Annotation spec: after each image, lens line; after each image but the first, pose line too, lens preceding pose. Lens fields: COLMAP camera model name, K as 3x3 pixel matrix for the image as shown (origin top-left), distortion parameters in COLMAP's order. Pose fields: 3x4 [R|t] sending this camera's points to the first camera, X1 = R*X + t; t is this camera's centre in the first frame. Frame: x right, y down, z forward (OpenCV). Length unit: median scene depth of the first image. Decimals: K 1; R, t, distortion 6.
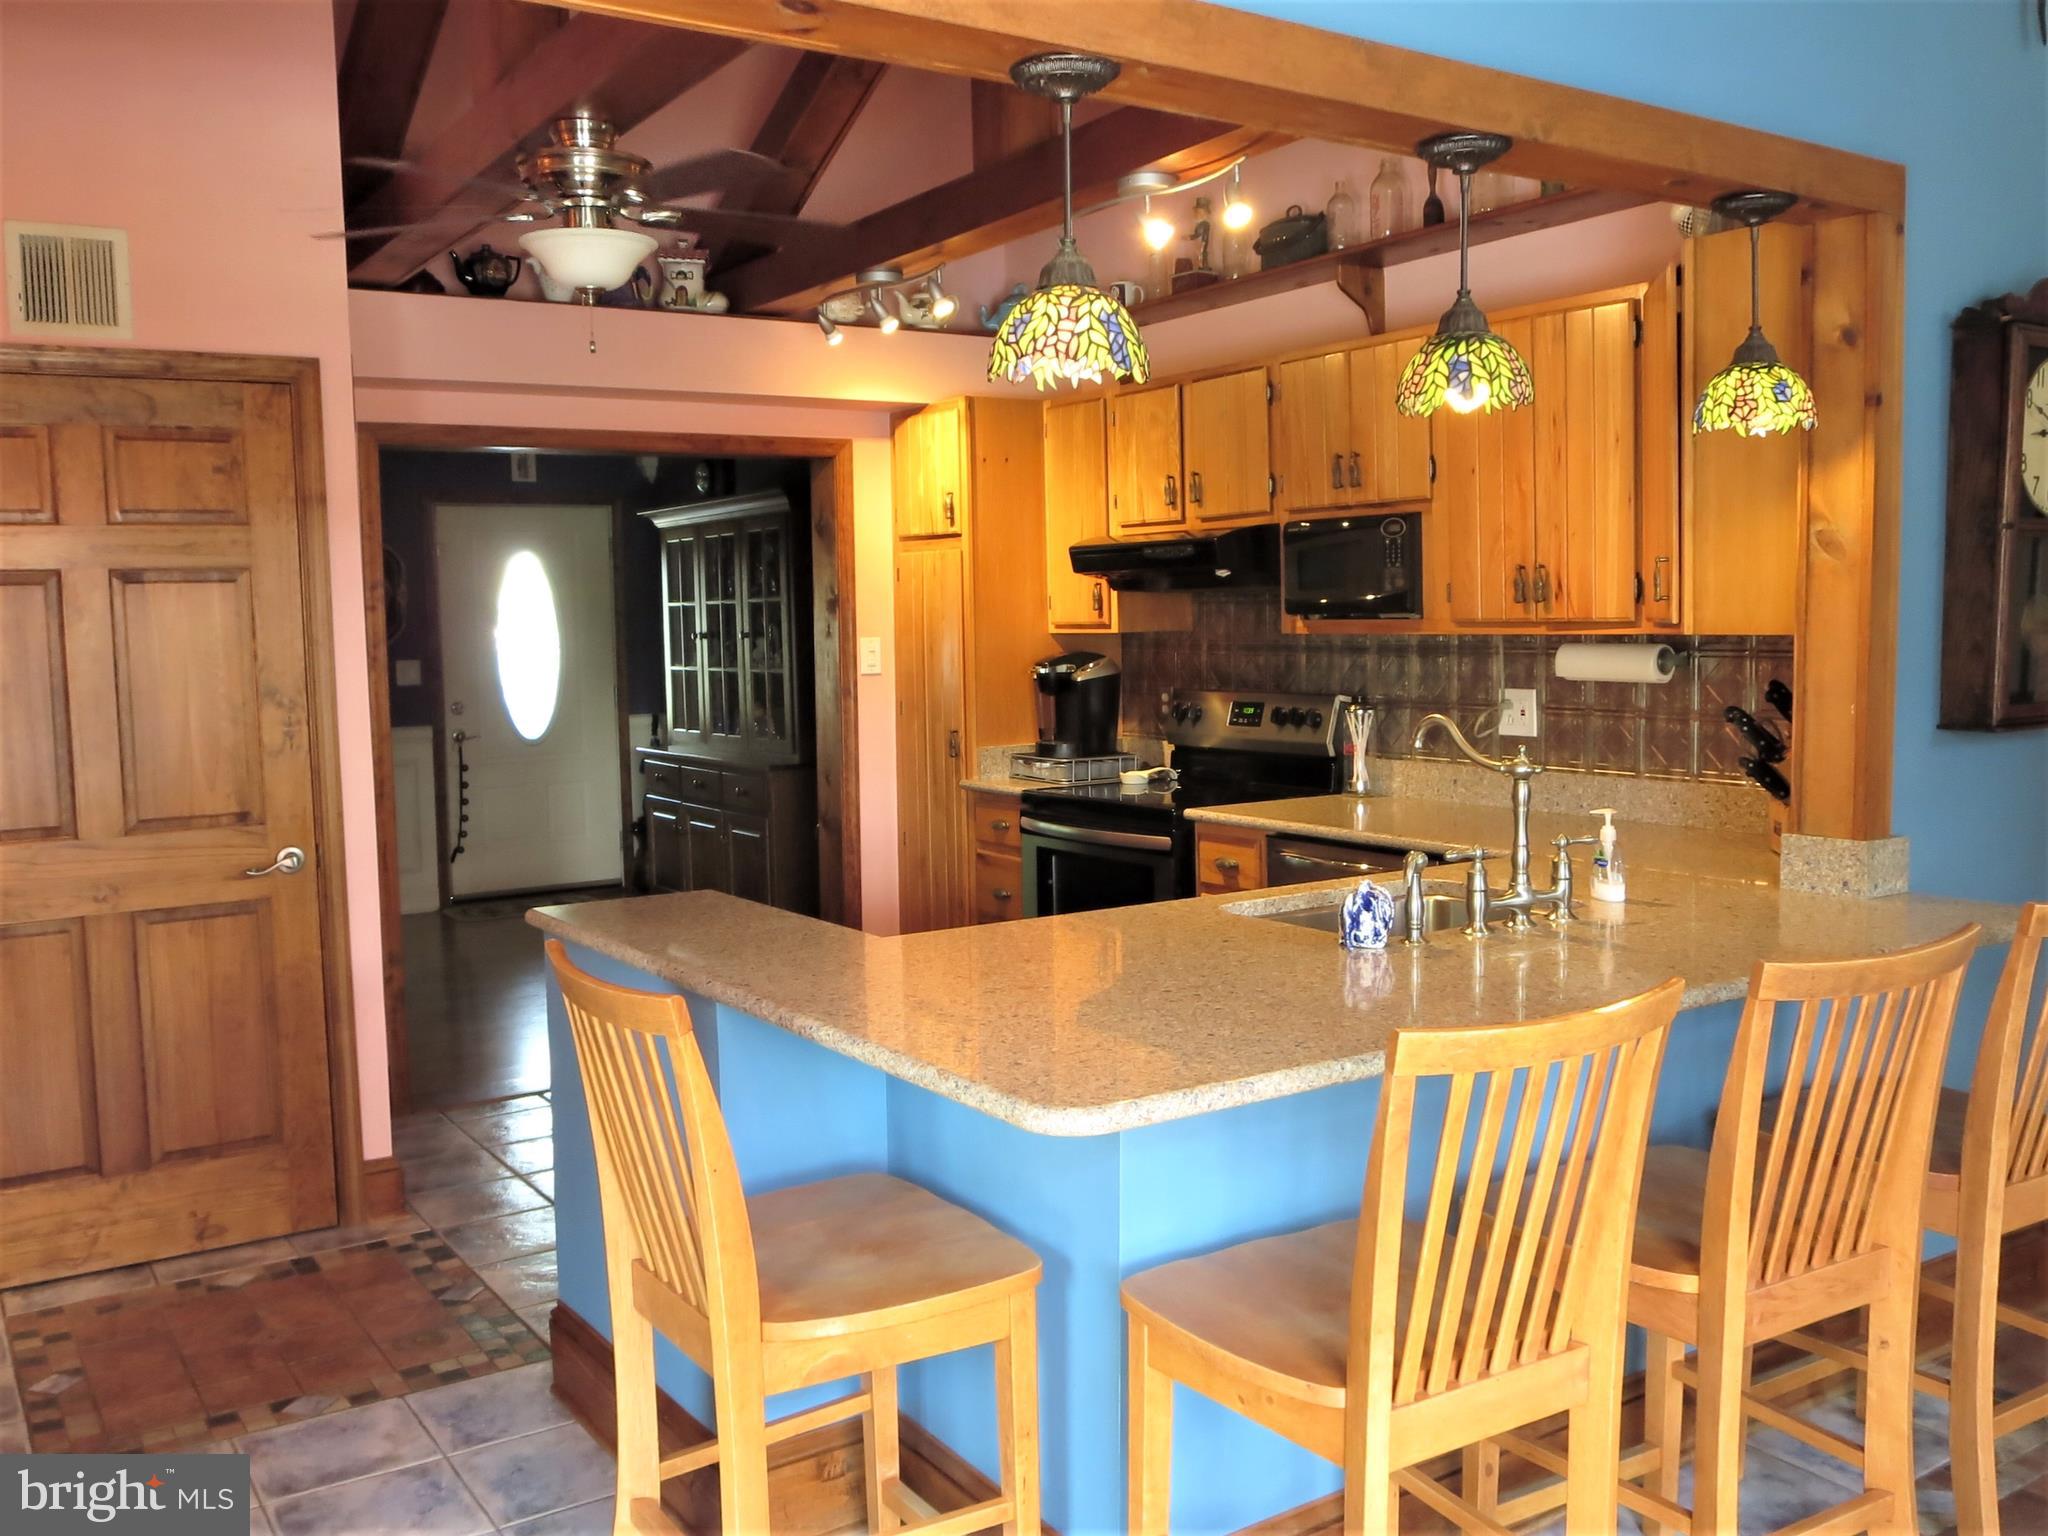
lens RADIAL K [[1771.3, 0, 1024.0], [0, 1771.3, 768.0], [0, 0, 1]] dist [-0.032339, 0.011893]
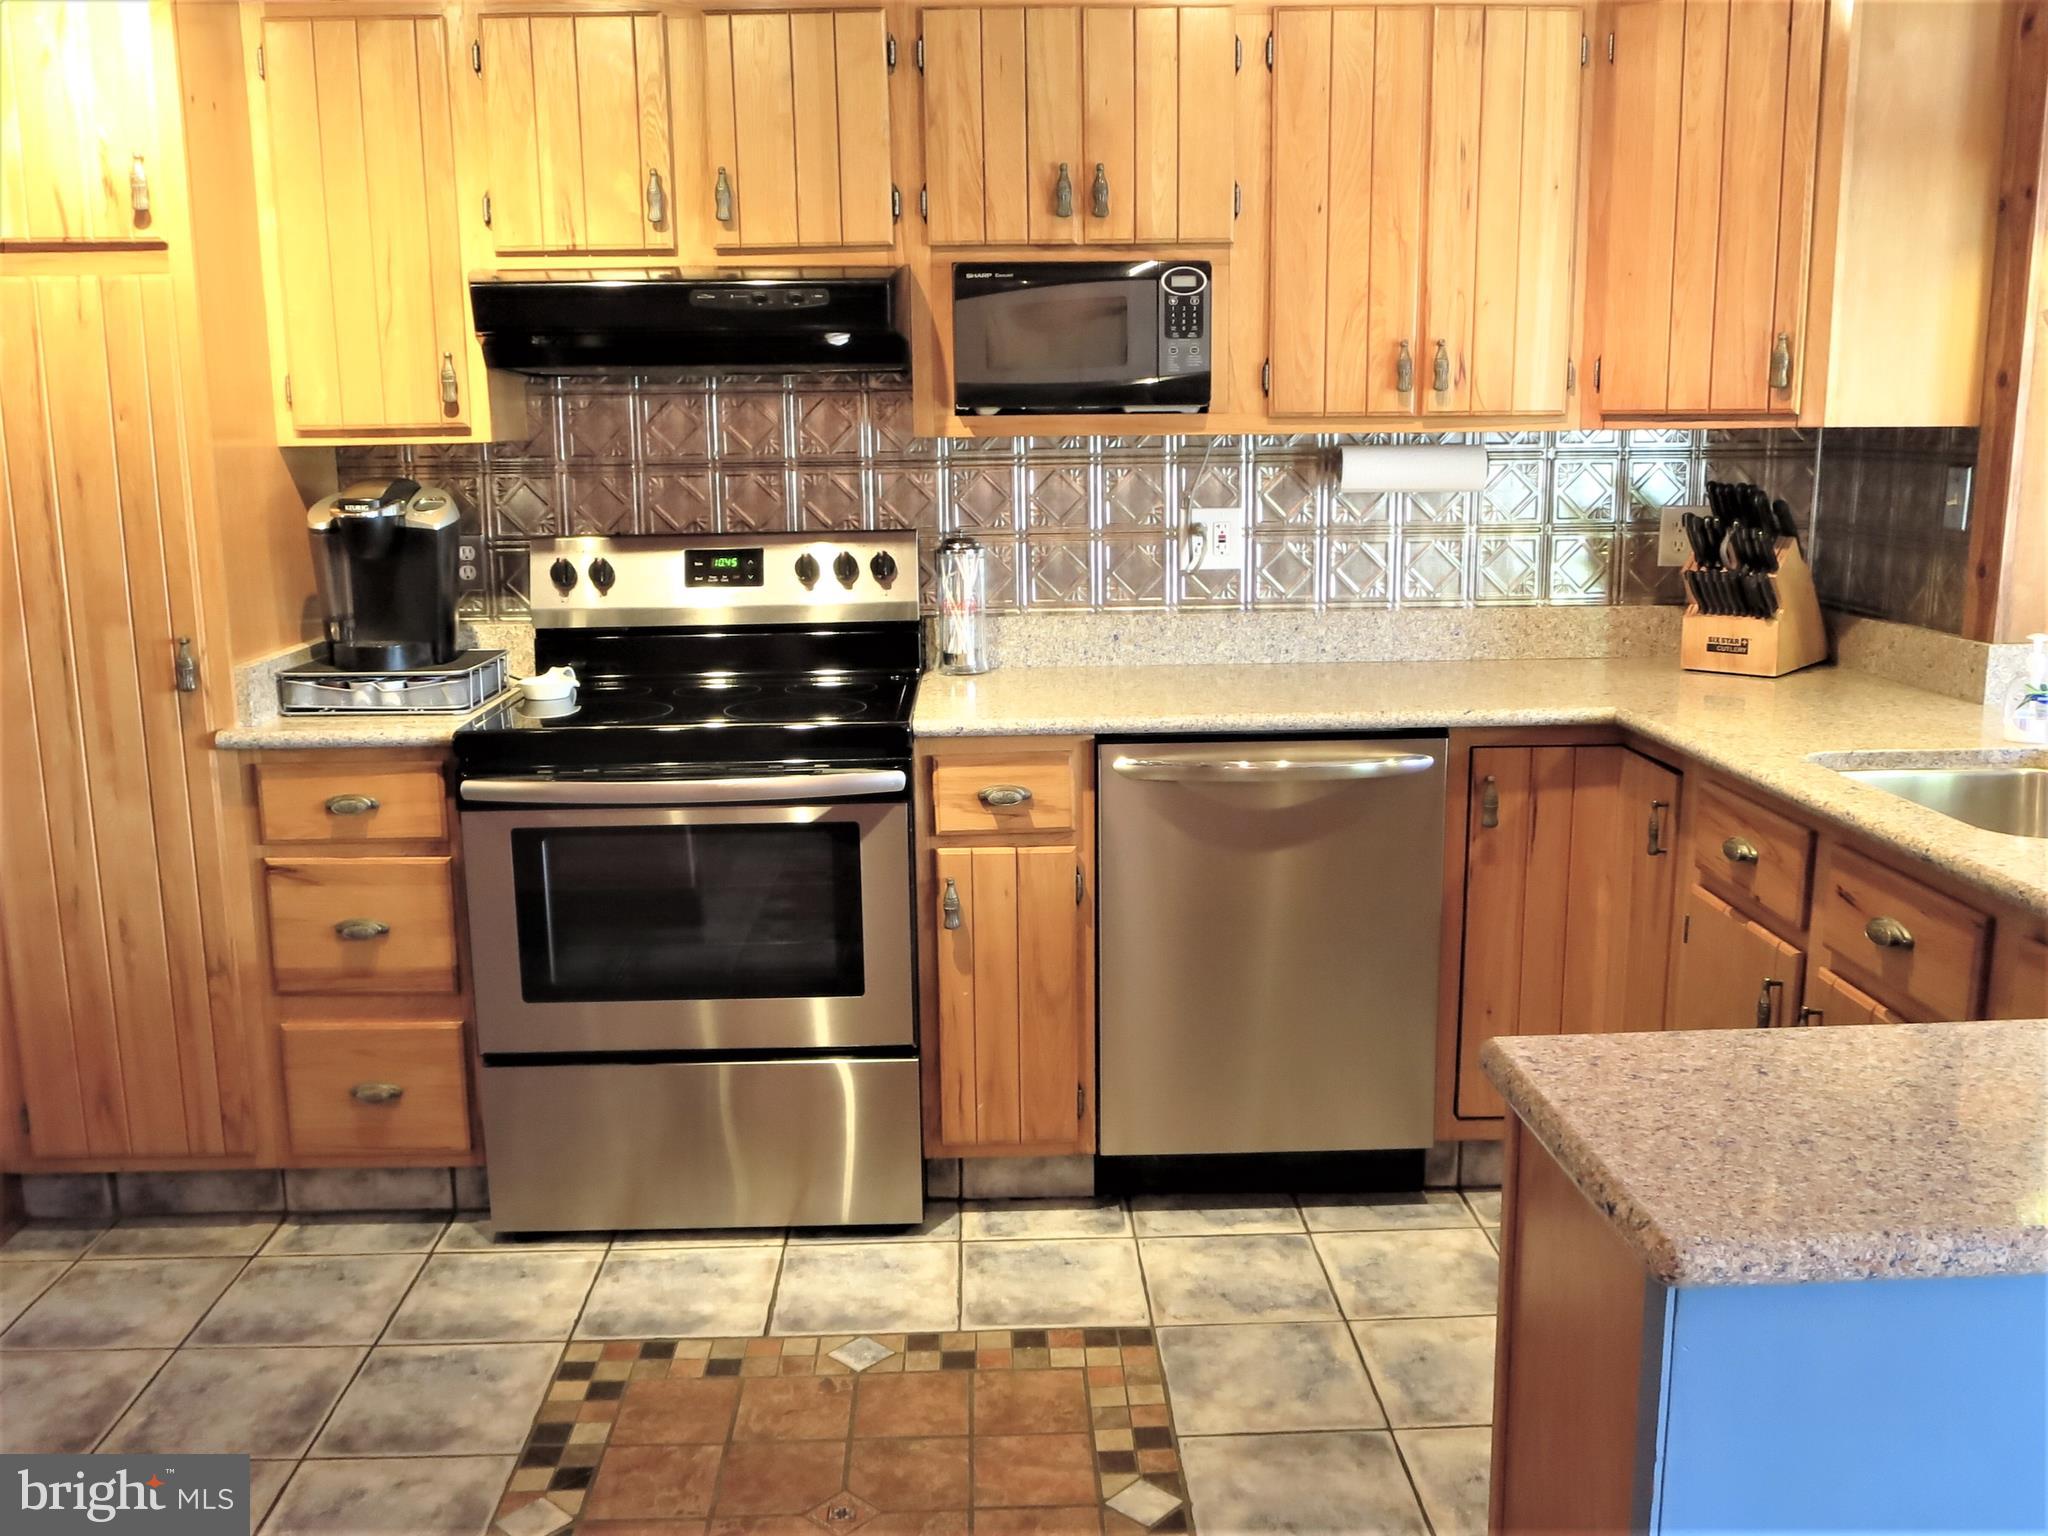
lens RADIAL K [[1771.3, 0, 1024.0], [0, 1771.3, 768.0], [0, 0, 1]] dist [-0.032339, 0.011893]
pose [[0.525721, -0.152088, 0.836951, -0.446177], [0.076319, 0.988352, 0.131662, -0.042669], [-0.847227, -0.005342, 0.531205, 0.690130]]
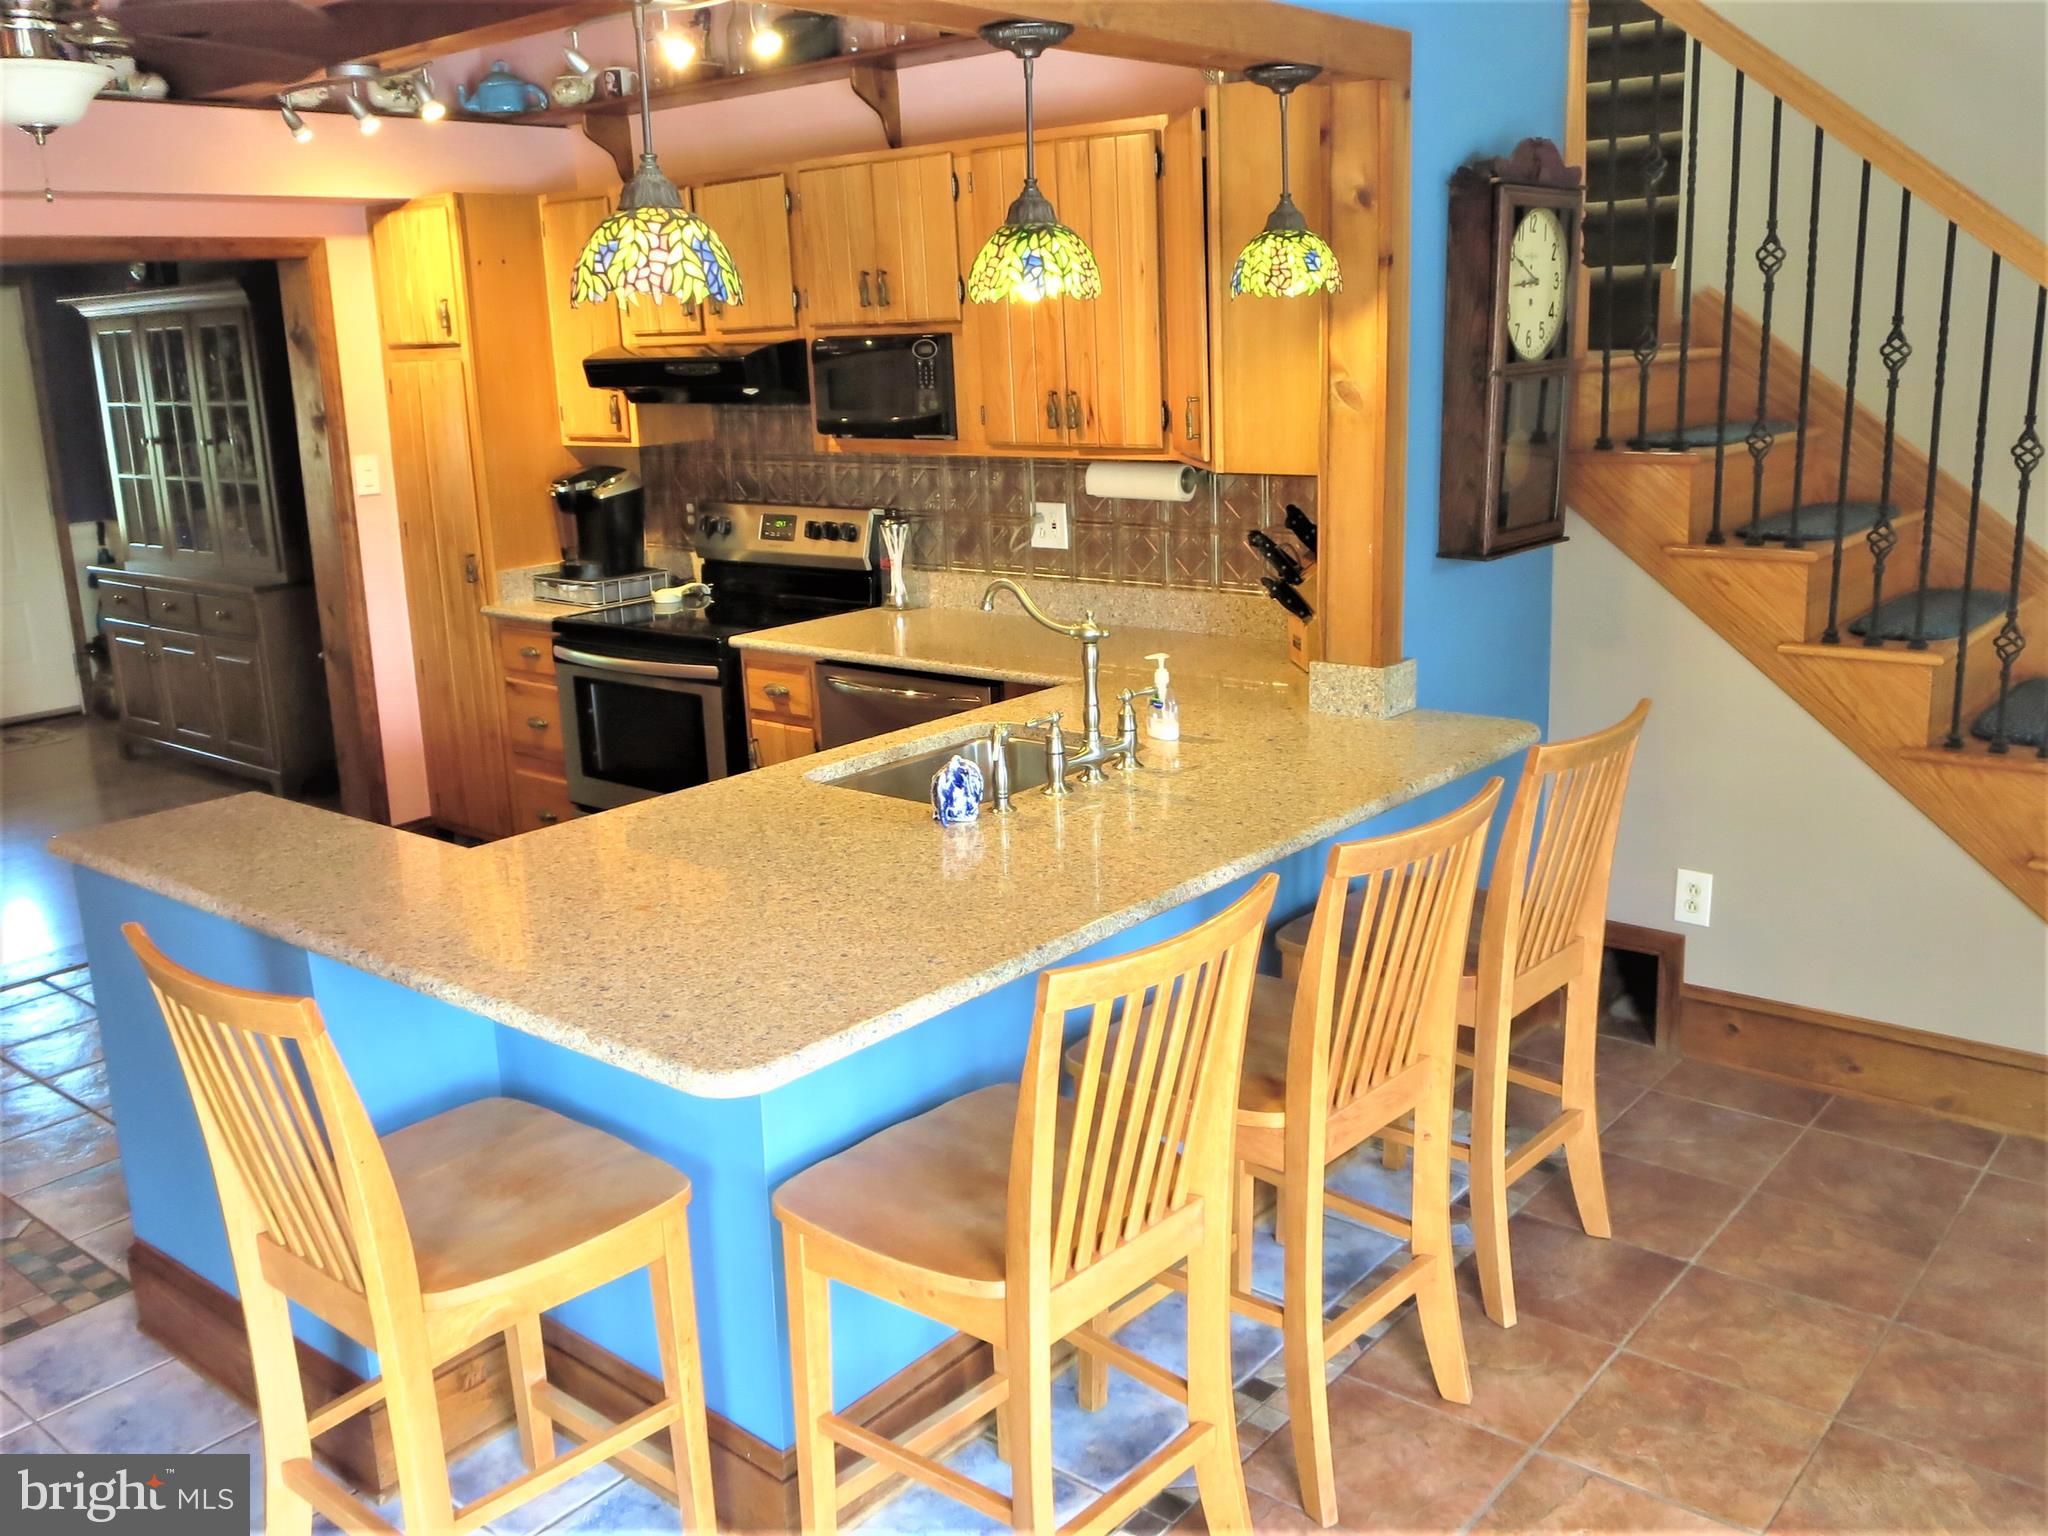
lens RADIAL K [[1771.0, 0, 1025.0], [0, 1771.0, 764.2], [0, 0, 1]] dist [-0.039638, 0.014351]
pose [[0.956902, -0.084550, 0.277830, -0.035141], [0.042621, 0.987208, 0.153635, -0.056000], [-0.287266, -0.135172, 0.948265, 0.003124]]
